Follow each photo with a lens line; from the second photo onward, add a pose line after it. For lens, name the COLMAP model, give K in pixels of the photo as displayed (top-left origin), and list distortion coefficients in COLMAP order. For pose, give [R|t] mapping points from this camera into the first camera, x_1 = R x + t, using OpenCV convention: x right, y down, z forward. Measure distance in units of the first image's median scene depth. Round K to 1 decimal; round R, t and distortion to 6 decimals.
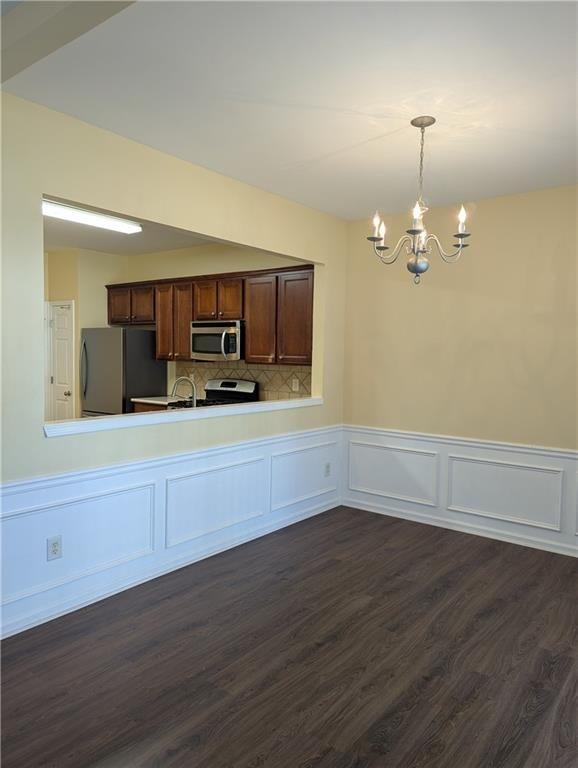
lens RADIAL K [[540.5, 0, 288.3], [0, 540.5, 379.5], [0, 0, 1]] dist [0.029266, -0.008929]
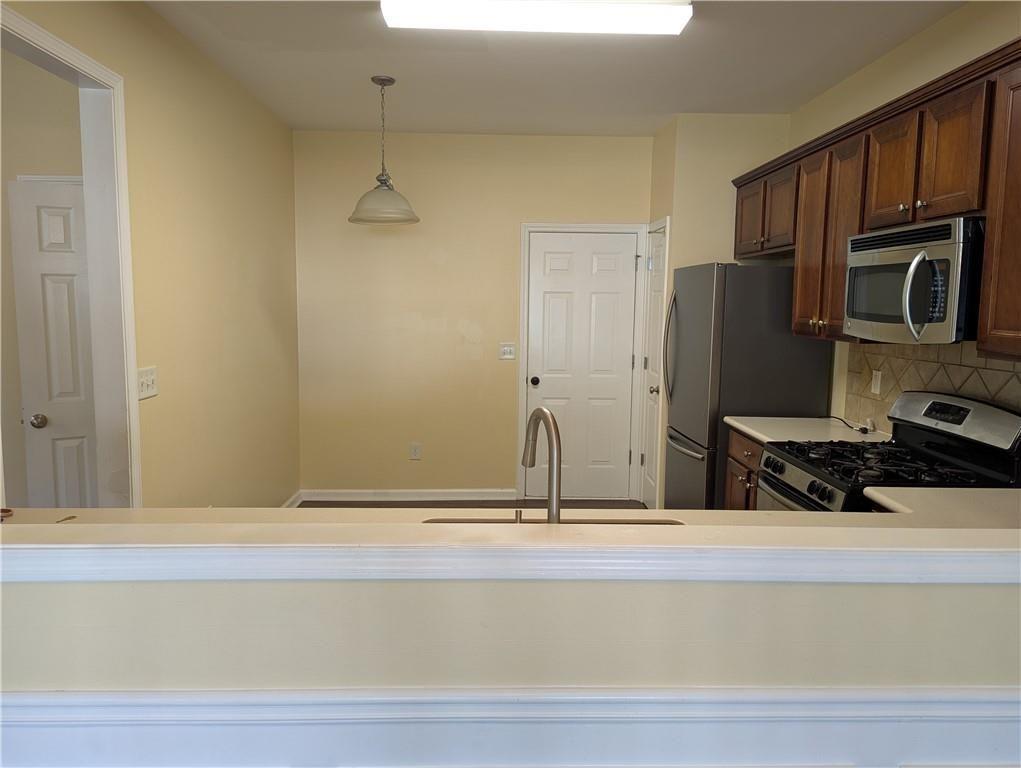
lens RADIAL K [[718.6, 0, 510.8], [0, 718.6, 374.8], [0, 0, 1]] dist [0.029266, -0.008929]
pose [[0.629449, 0.071122, -0.773780, 0.071420], [-0.039172, 0.997441, 0.059814, -0.031580], [0.776054, -0.007339, 0.630624, 0.501080]]
